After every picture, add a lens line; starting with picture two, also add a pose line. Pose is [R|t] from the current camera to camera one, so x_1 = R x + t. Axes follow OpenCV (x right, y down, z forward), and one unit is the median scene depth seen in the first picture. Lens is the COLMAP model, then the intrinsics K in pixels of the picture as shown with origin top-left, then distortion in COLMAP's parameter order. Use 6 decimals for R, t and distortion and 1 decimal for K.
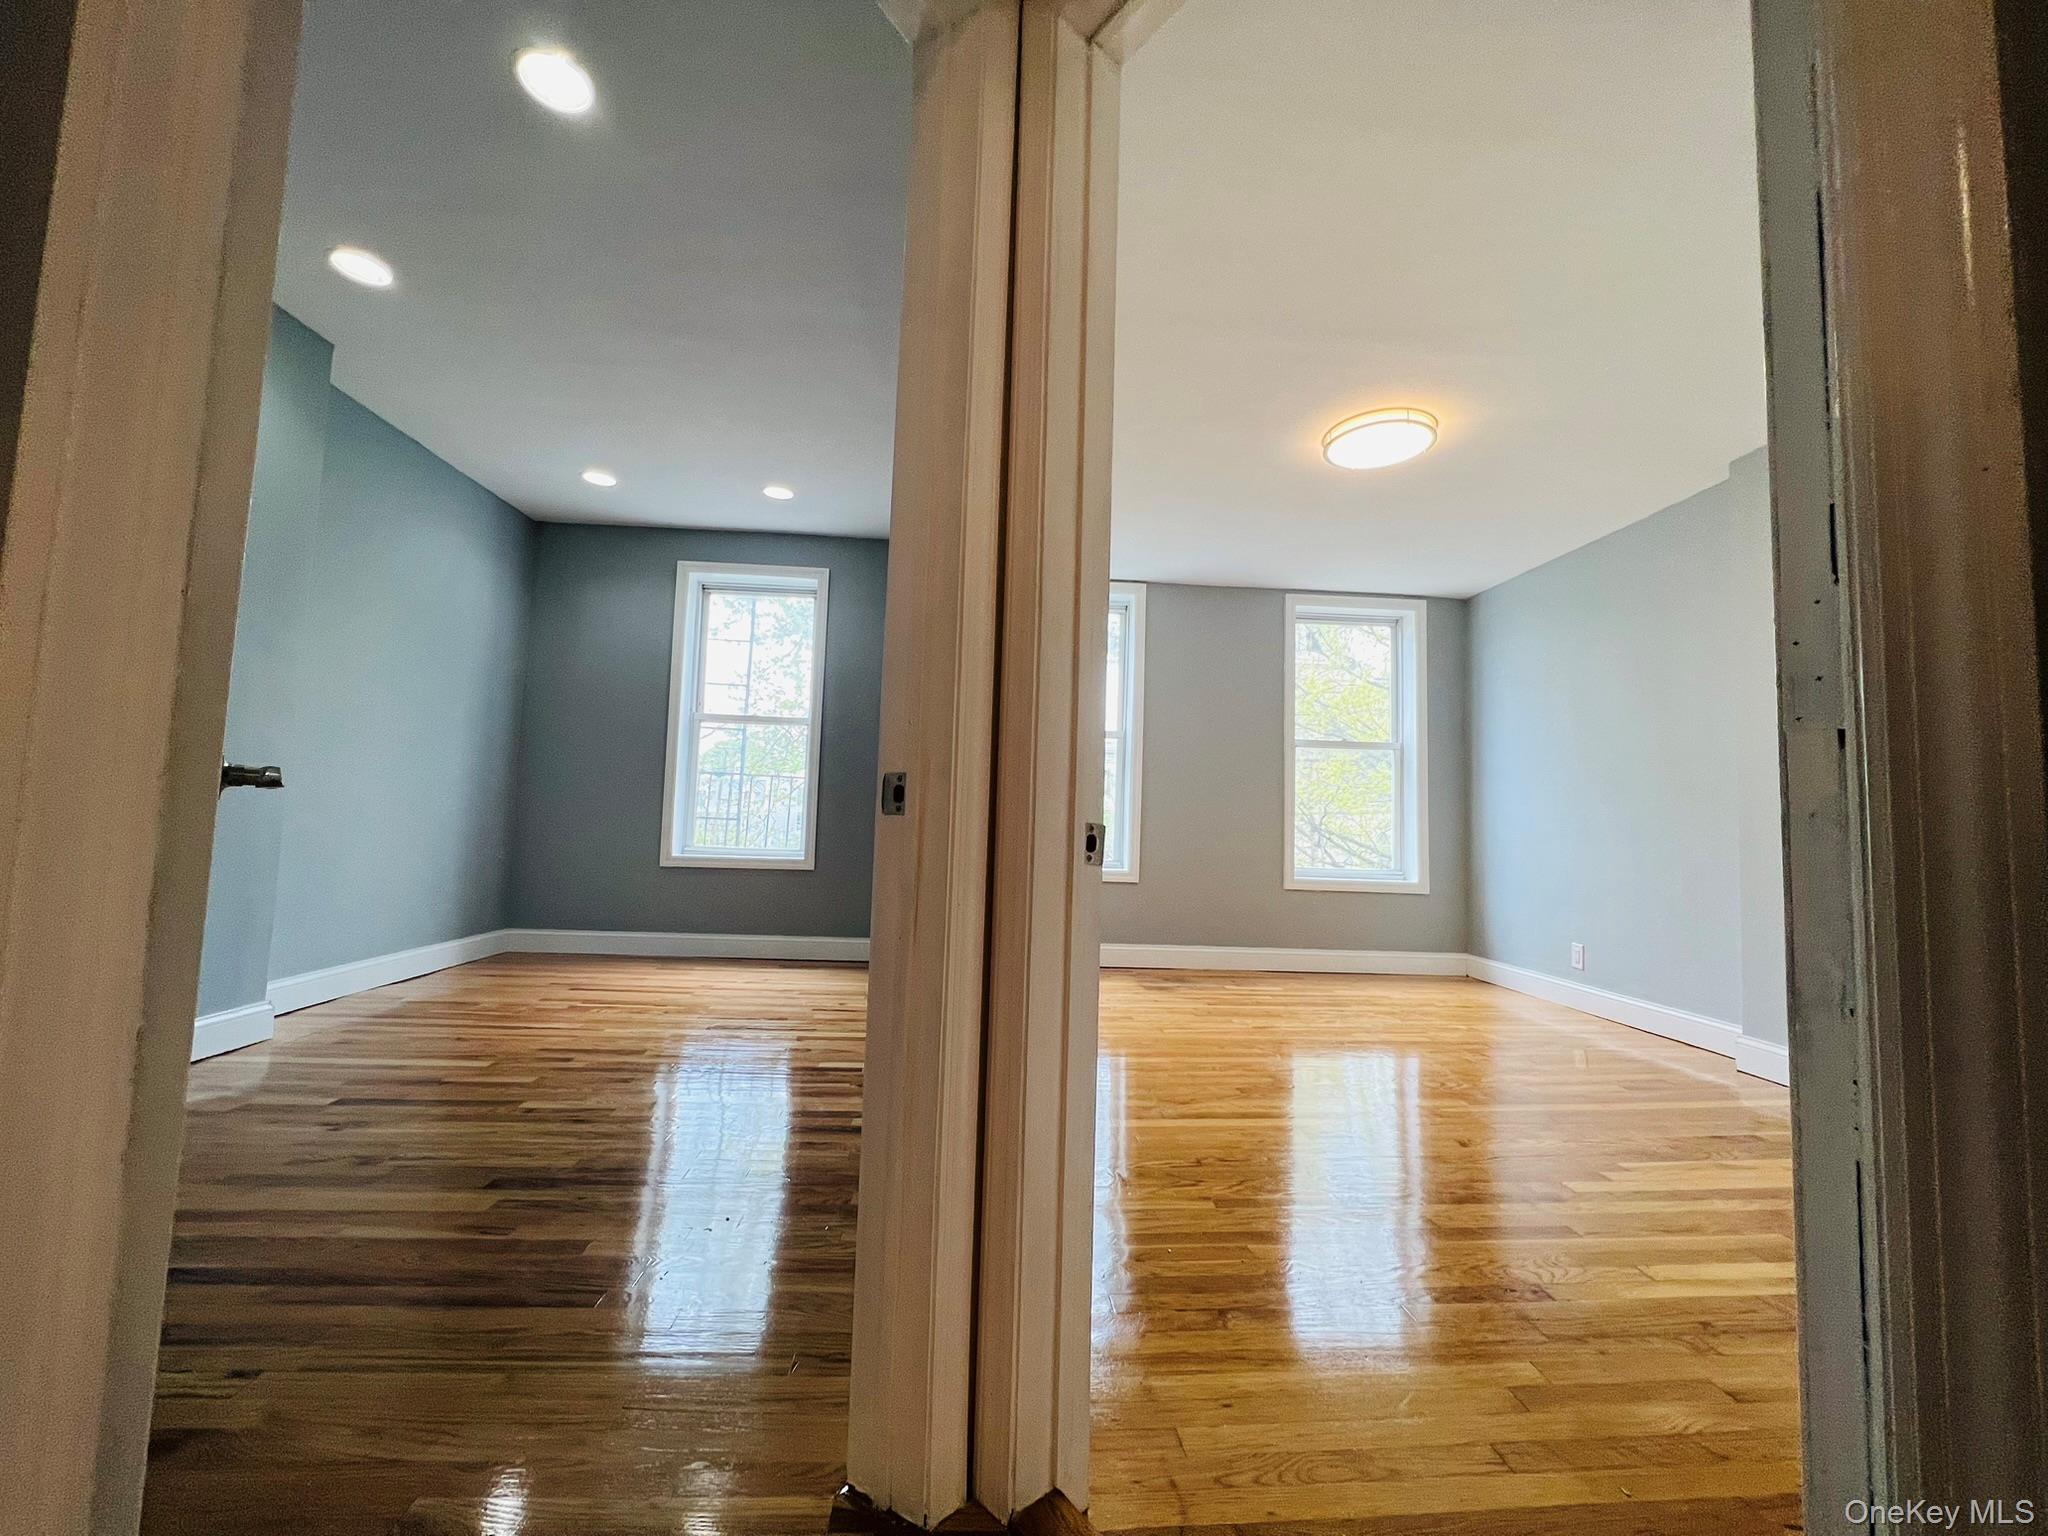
lens RADIAL K [[824.4, 0, 1013.0], [0, 824.4, 758.9], [0, 0, 1]] dist [0.003524, 0.000272]
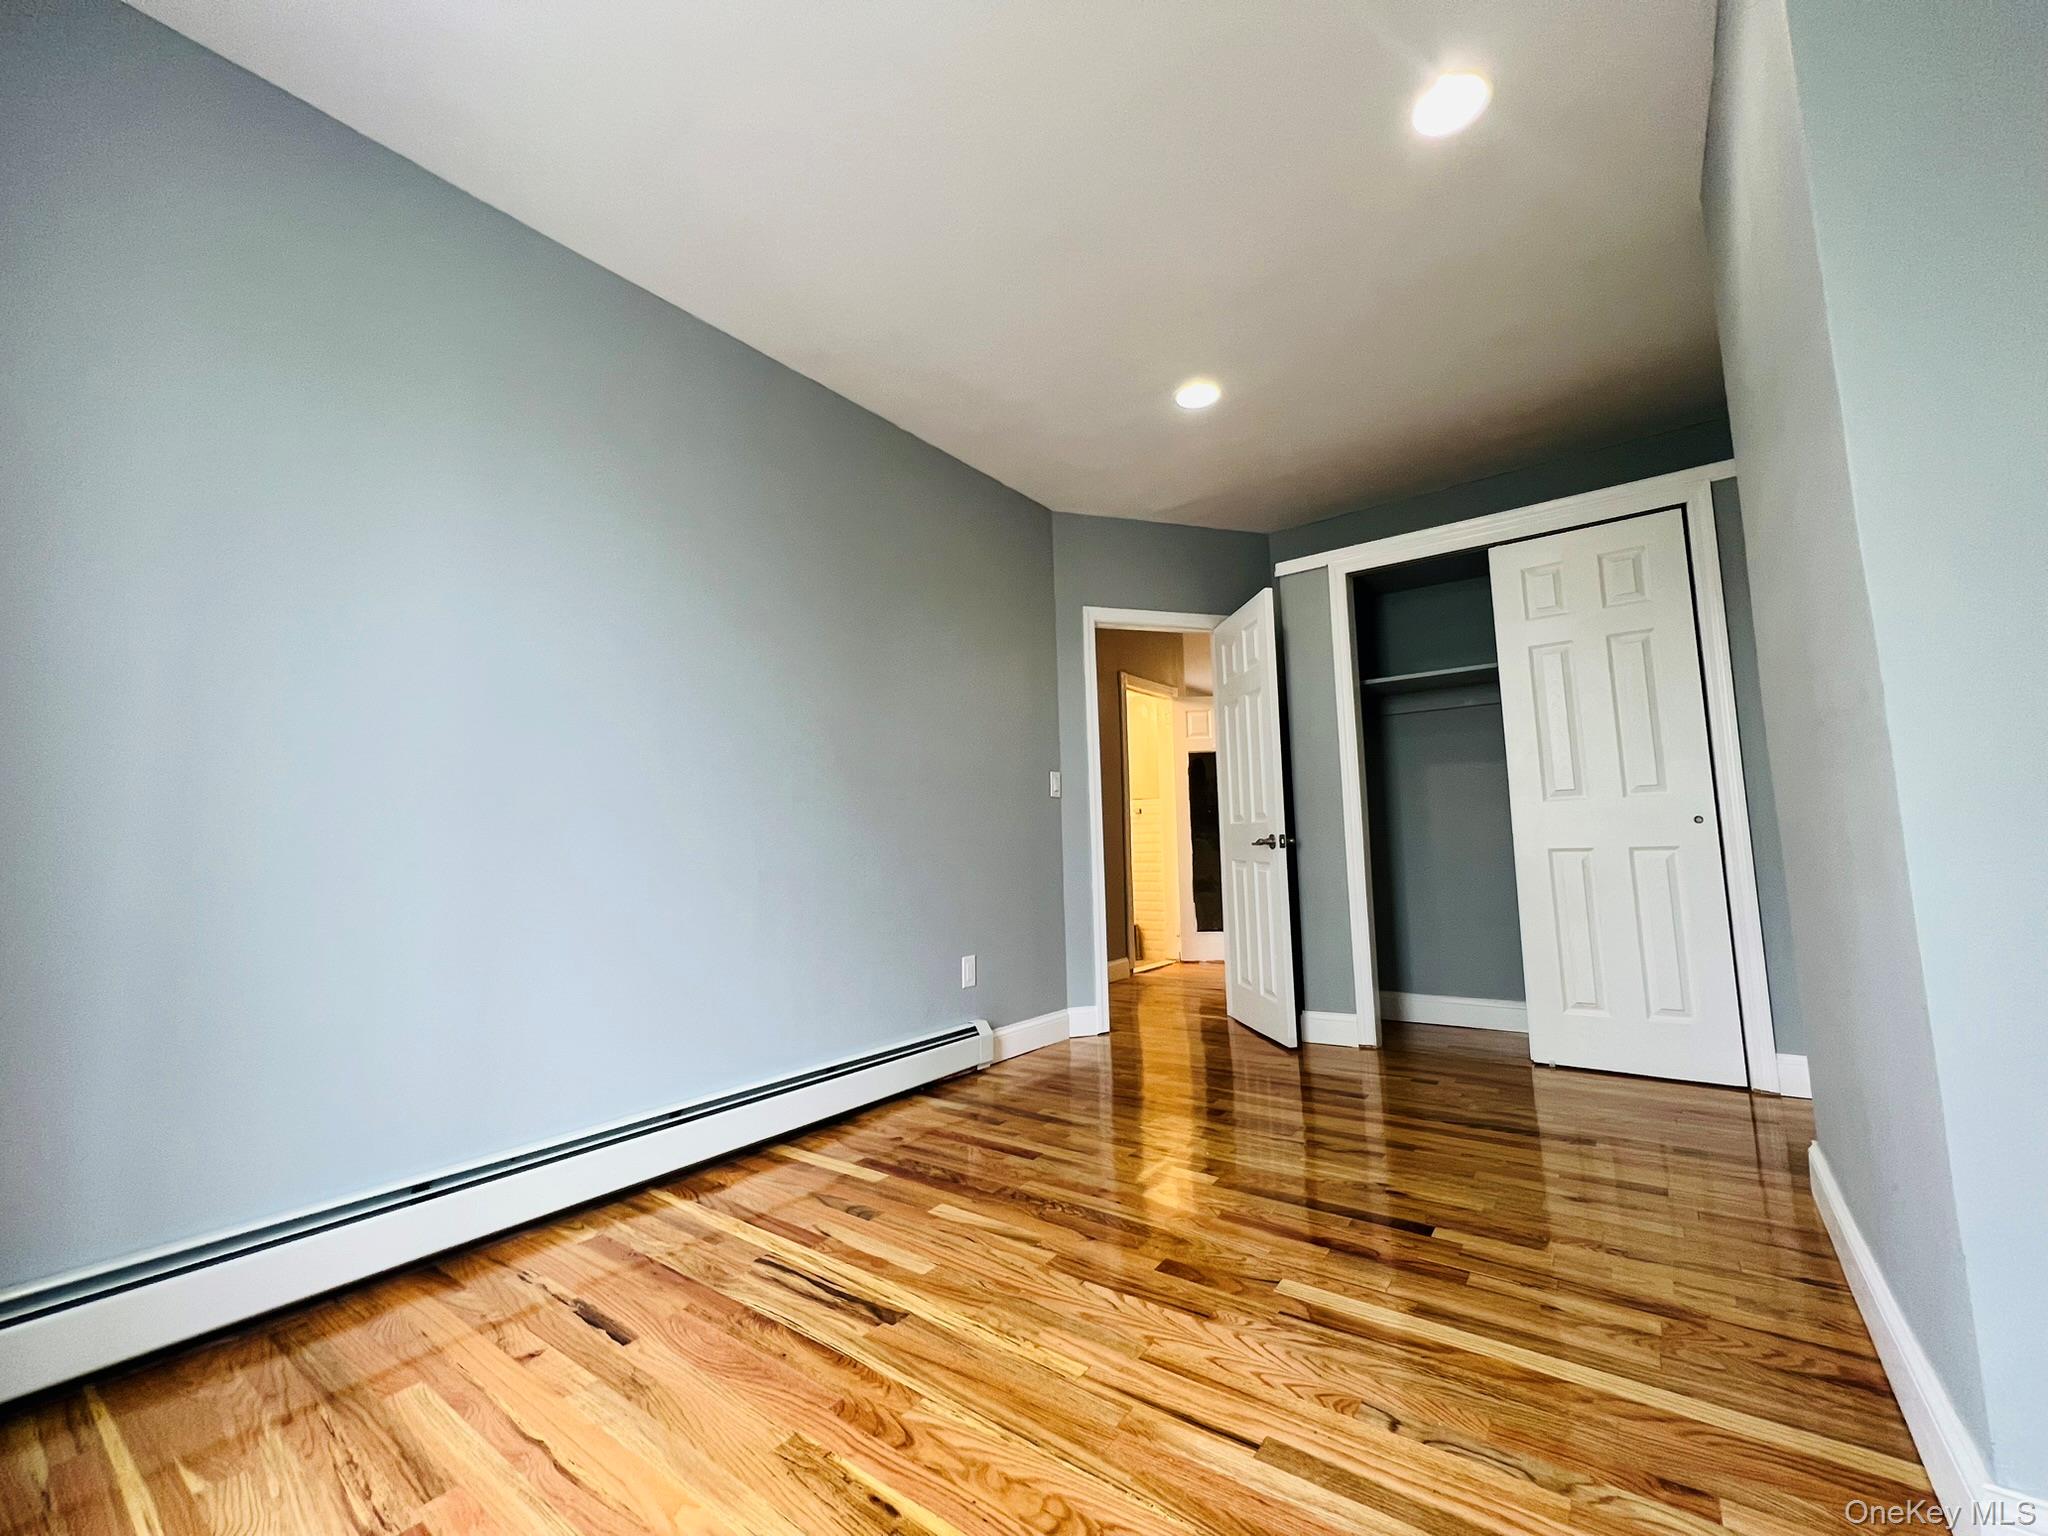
lens RADIAL K [[824.4, 0, 1013.0], [0, 824.4, 758.9], [0, 0, 1]] dist [0.003524, 0.000272]
pose [[-0.763146, 0.051715, 0.644153, -0.827906], [-0.052558, 0.988524, -0.141629, 0.078262], [-0.644085, -0.141939, -0.751670, 1.516440]]
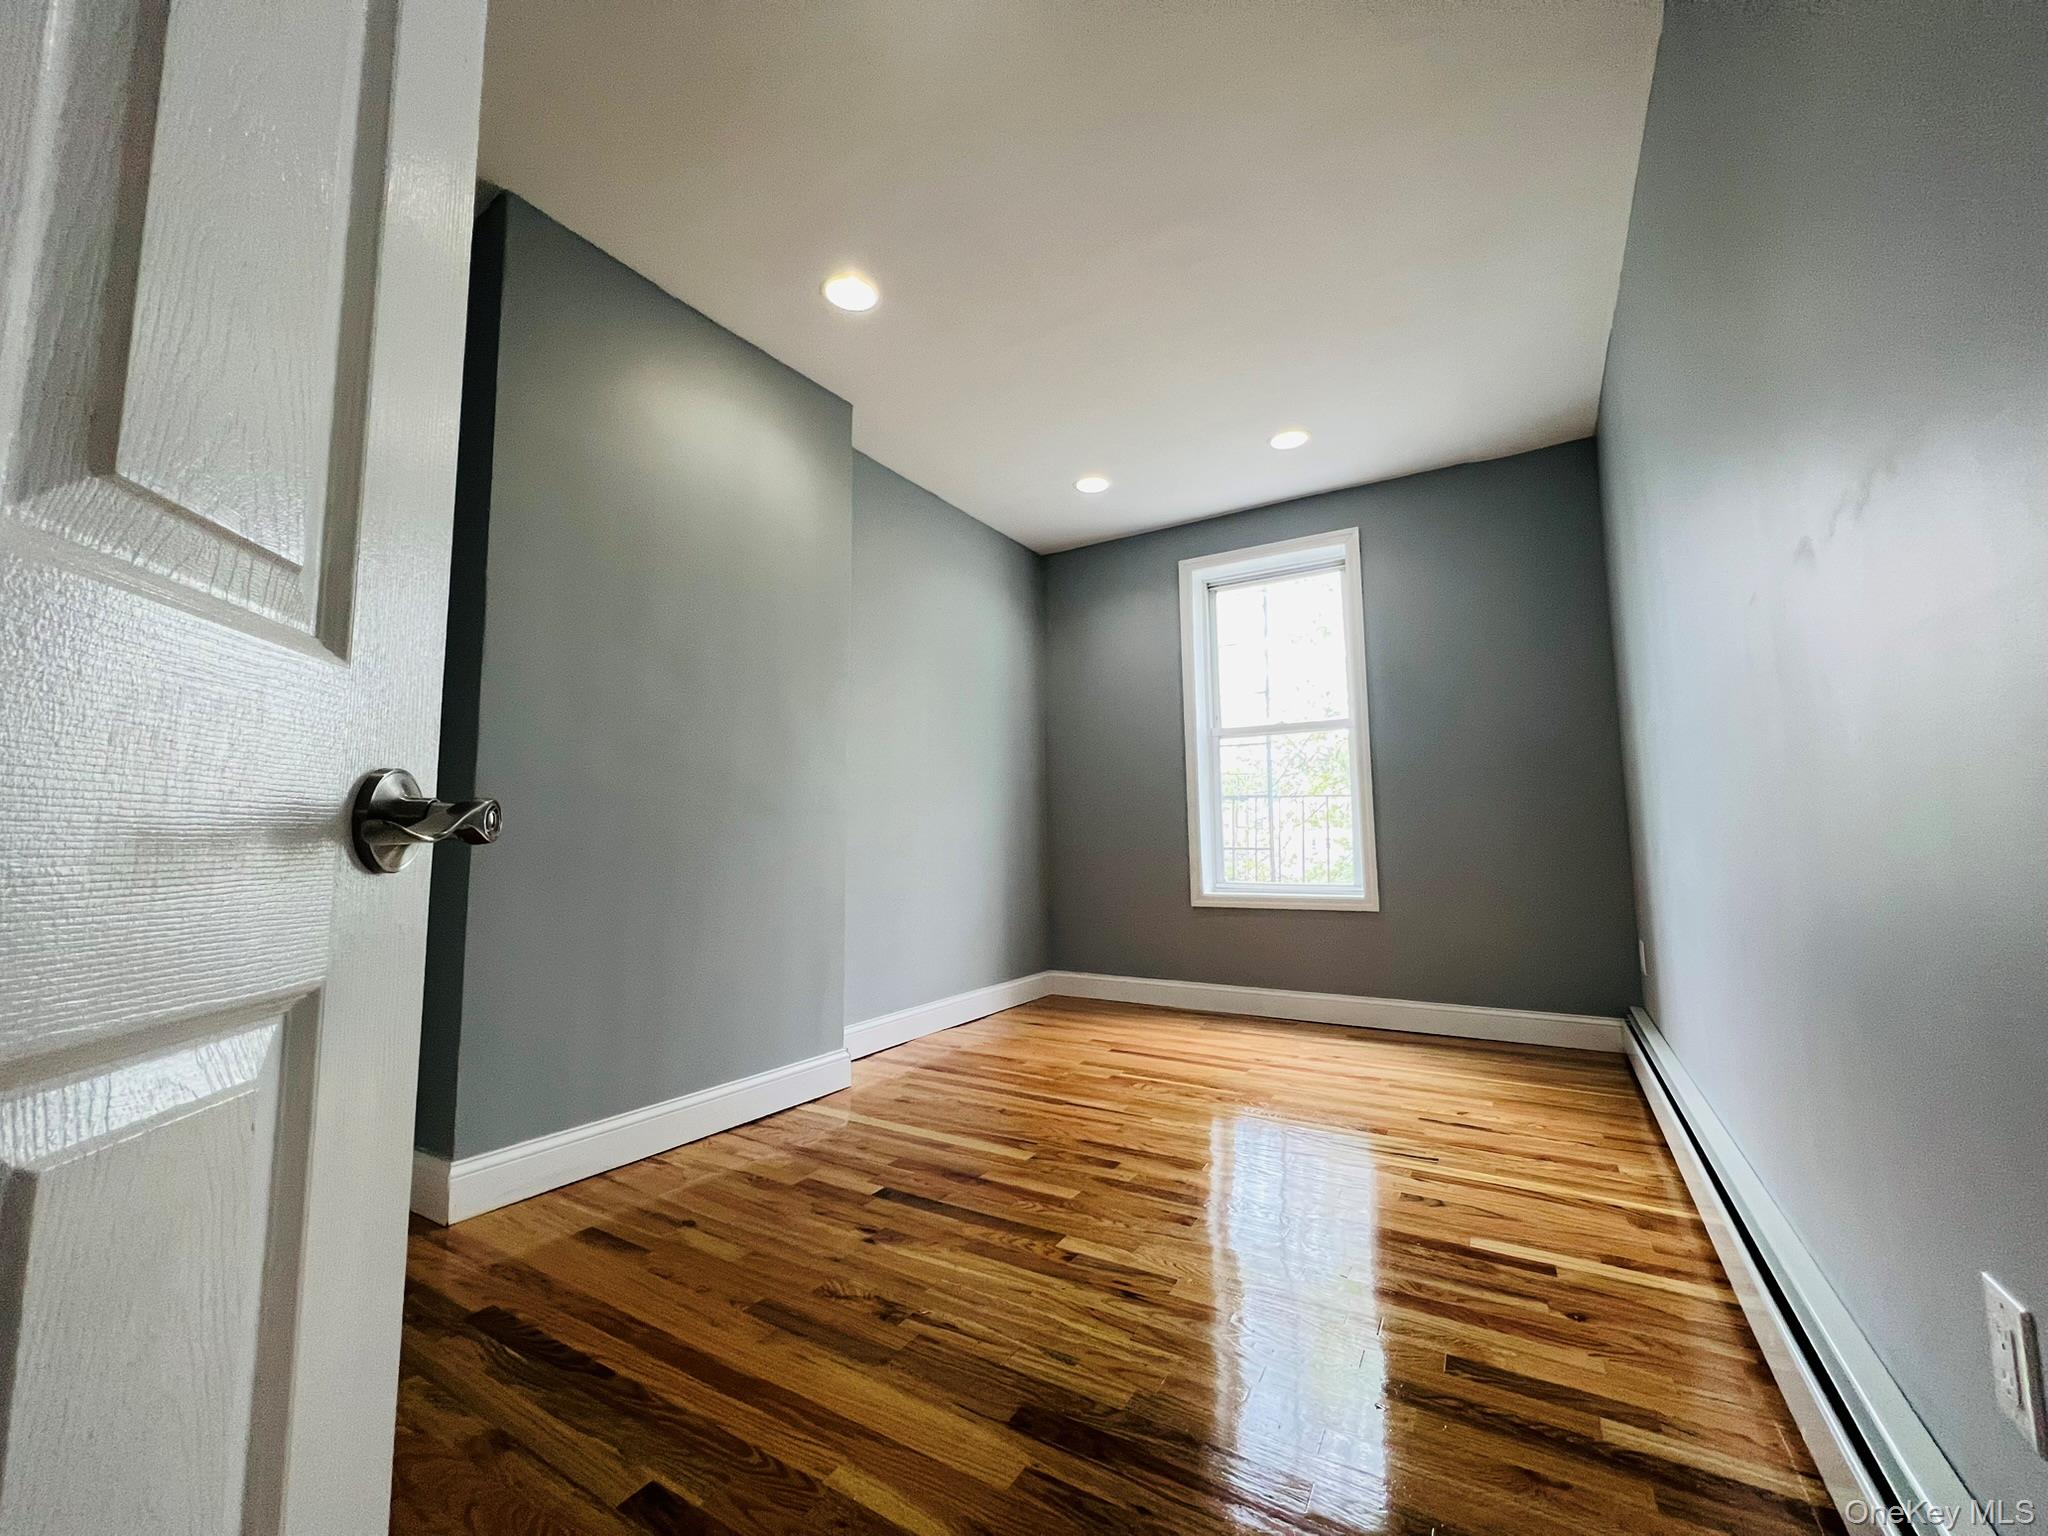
lens RADIAL K [[824.4, 0, 1013.0], [0, 824.4, 758.9], [0, 0, 1]] dist [0.003524, 0.000272]
pose [[0.822778, -0.098586, -0.559748, -0.129734], [0.080846, 0.995128, -0.056432, 0.012834], [0.562584, 0.001177, 0.826739, 0.277695]]
